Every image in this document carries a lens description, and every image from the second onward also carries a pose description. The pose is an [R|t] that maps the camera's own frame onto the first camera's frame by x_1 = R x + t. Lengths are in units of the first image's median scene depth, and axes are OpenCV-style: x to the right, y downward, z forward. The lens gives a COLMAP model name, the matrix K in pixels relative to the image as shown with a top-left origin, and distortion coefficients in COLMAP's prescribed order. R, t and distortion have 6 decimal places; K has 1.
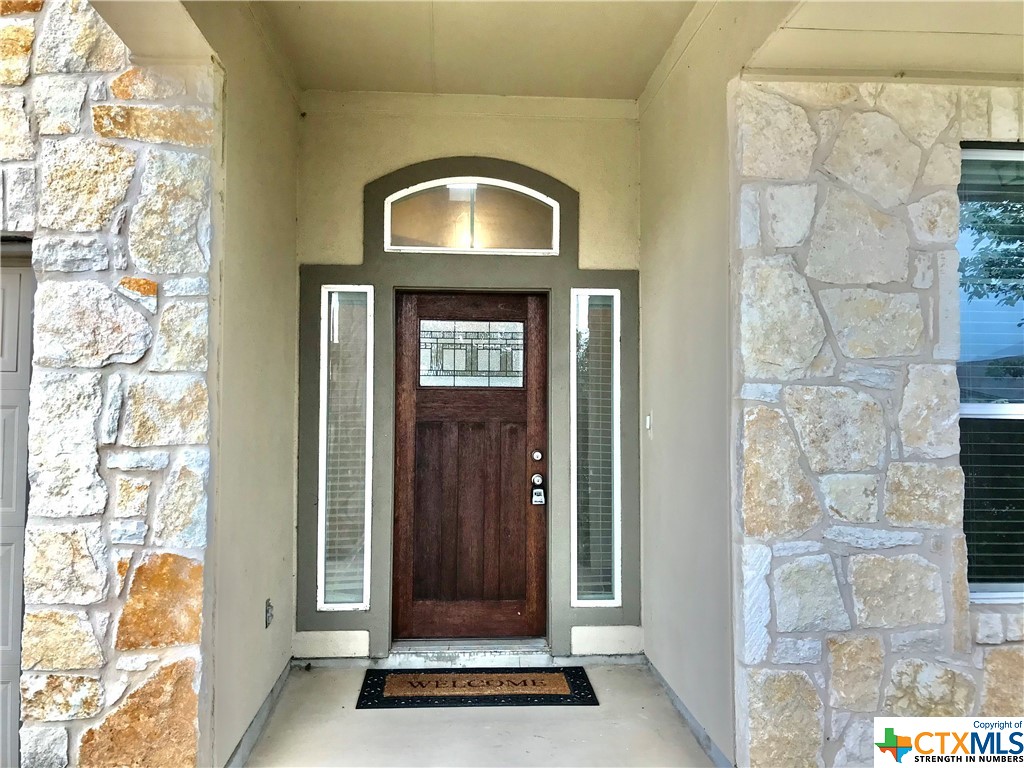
lens RADIAL K [[854.1, 0, 493.8], [0, 854.1, 378.1], [0, 0, 1]] dist [0.128795, -0.168935]
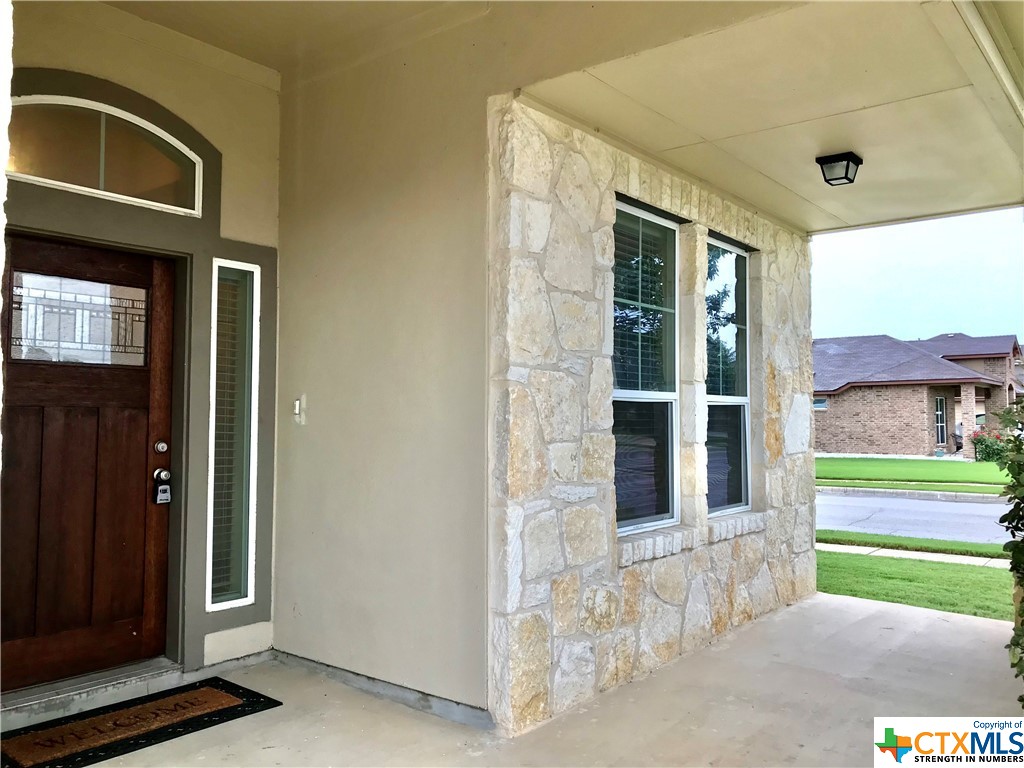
lens RADIAL K [[854.1, 0, 493.8], [0, 854.1, 378.1], [0, 0, 1]] dist [0.128795, -0.168935]
pose [[0.678172, 0.031484, 0.734229, -0.548118], [-0.028523, 0.999457, -0.016511, 0.040682], [-0.734350, -0.009745, 0.678701, 0.247723]]
